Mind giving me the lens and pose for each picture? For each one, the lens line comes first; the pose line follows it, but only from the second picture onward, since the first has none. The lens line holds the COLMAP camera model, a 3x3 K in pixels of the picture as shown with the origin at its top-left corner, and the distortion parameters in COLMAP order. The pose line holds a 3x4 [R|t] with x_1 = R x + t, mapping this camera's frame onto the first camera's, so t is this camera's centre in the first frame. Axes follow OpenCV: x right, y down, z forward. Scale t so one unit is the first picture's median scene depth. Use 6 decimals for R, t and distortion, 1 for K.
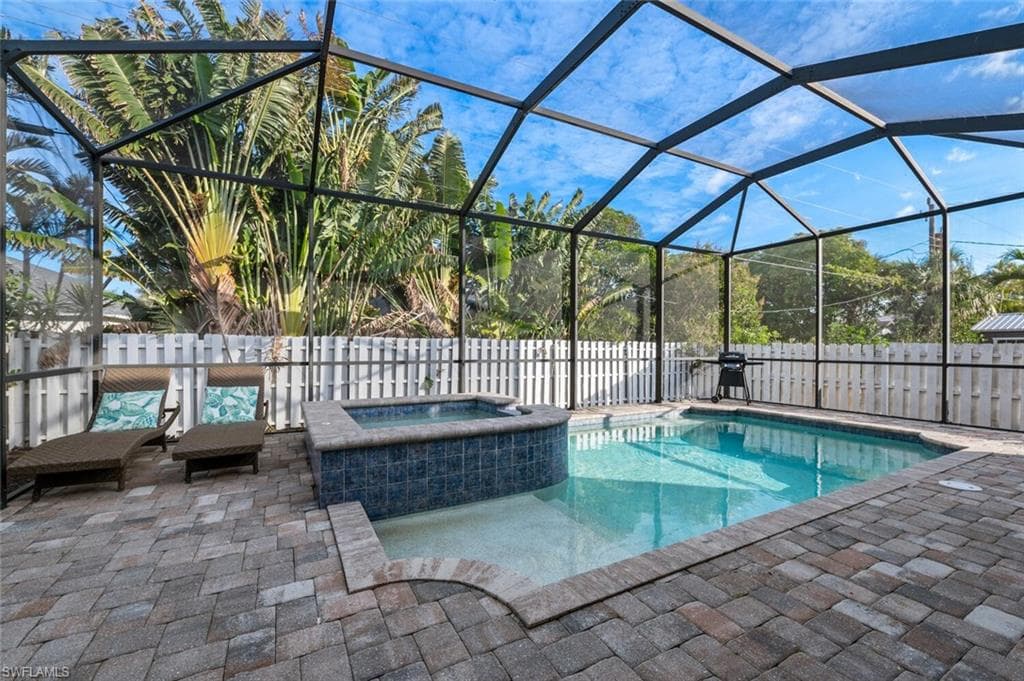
lens RADIAL K [[424.9, 0, 513.0], [0, 424.9, 346.1], [0, 0, 1]] dist [-0.003002, -0.000438]
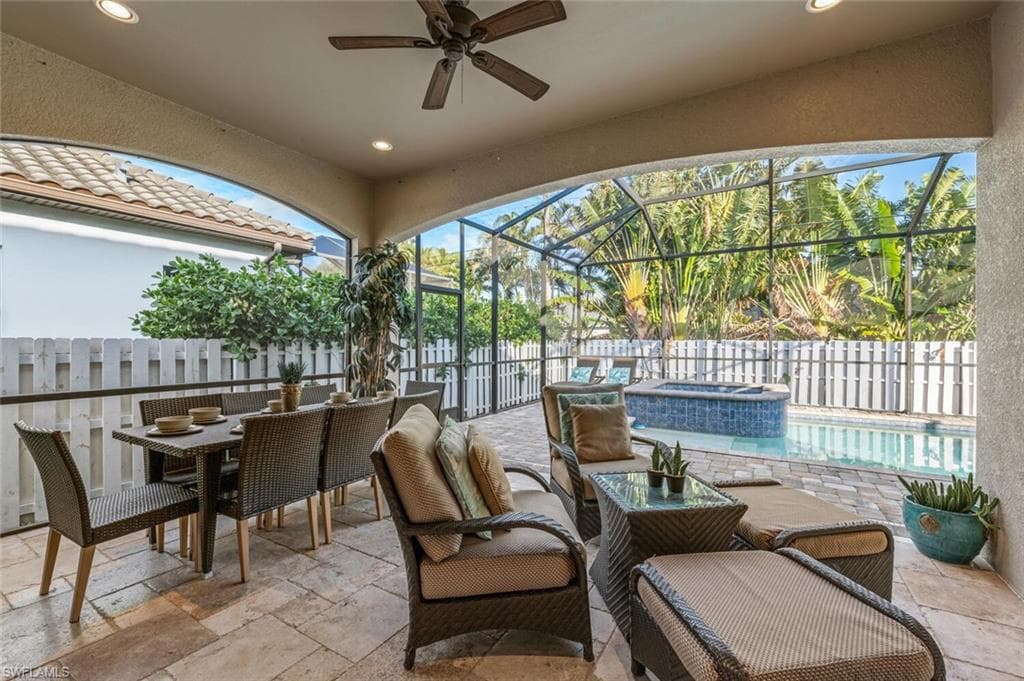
lens RADIAL K [[437.8, 0, 512.0], [0, 437.8, 340.5], [0, 0, 1]] dist [-0.002115, -0.000096]
pose [[0.493506, -0.001711, -0.869741, 0.528347], [-0.000059, 0.999998, -0.002001, -0.017706], [0.869742, 0.001039, 0.493505, -0.289474]]
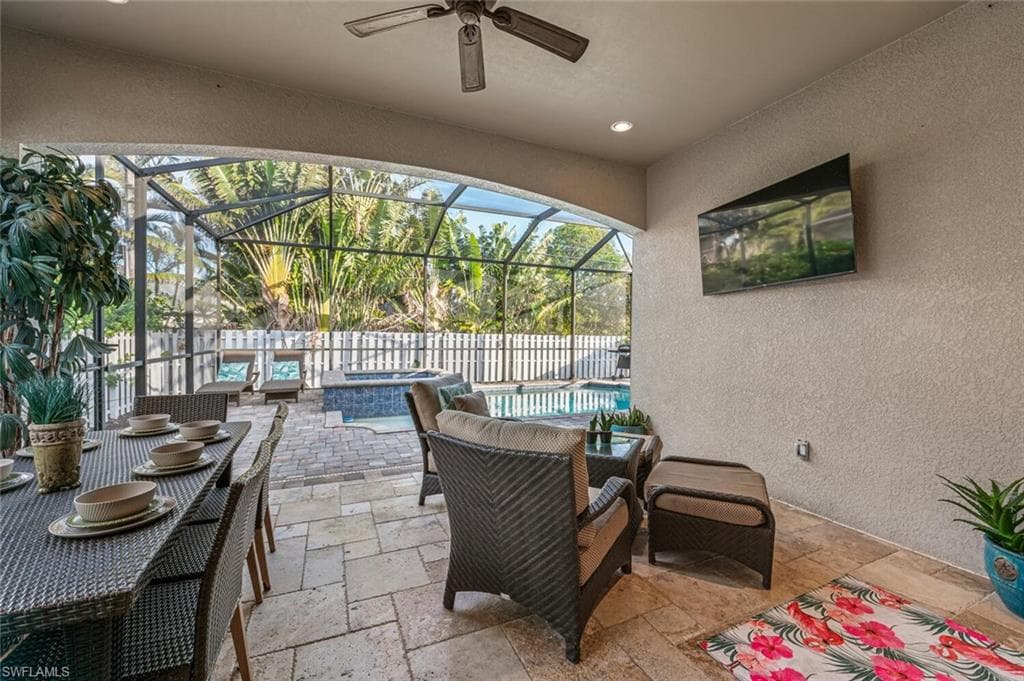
lens RADIAL K [[419.7, 0, 523.8], [0, 419.7, 340.1], [0, 0, 1]] dist [0.001320, 0.000110]
pose [[0.997319, 0.009047, -0.072615, 0.293474], [-0.007978, 0.999856, 0.014987, -0.019383], [0.072740, -0.014367, 0.997247, -0.439546]]
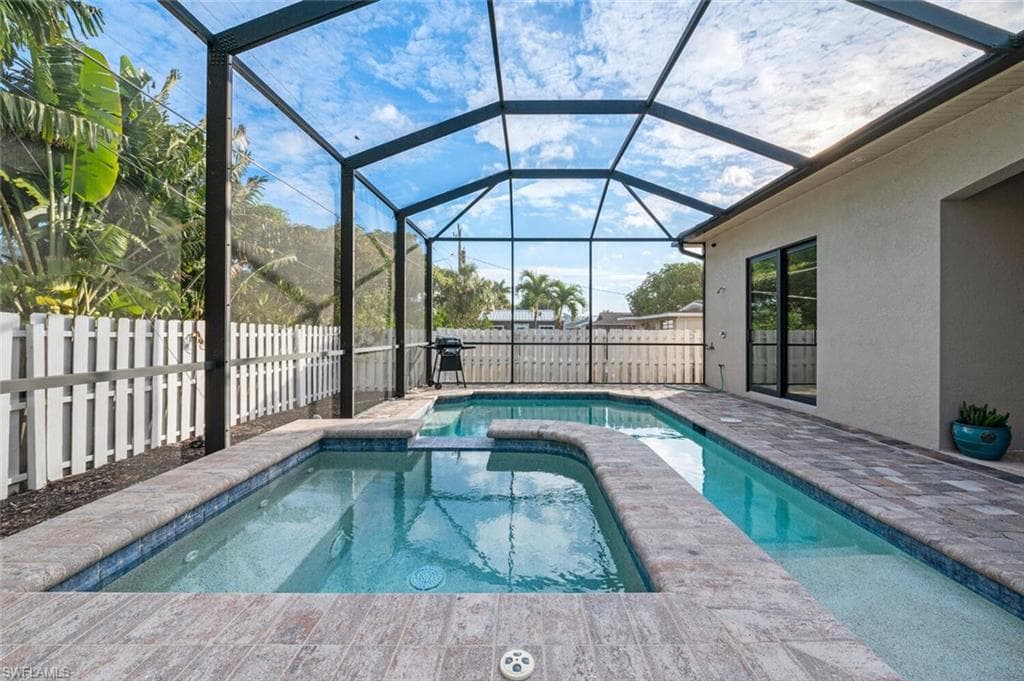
lens RADIAL K [[414.7, 0, 512.8], [0, 414.7, 326.0], [0, 0, 1]] dist [-0.001793, -0.000400]
pose [[0.475772, 0.010023, 0.879512, -0.284916], [-0.000987, 0.999941, -0.010862, -0.001253], [-0.879568, 0.004300, 0.475754, 0.413657]]
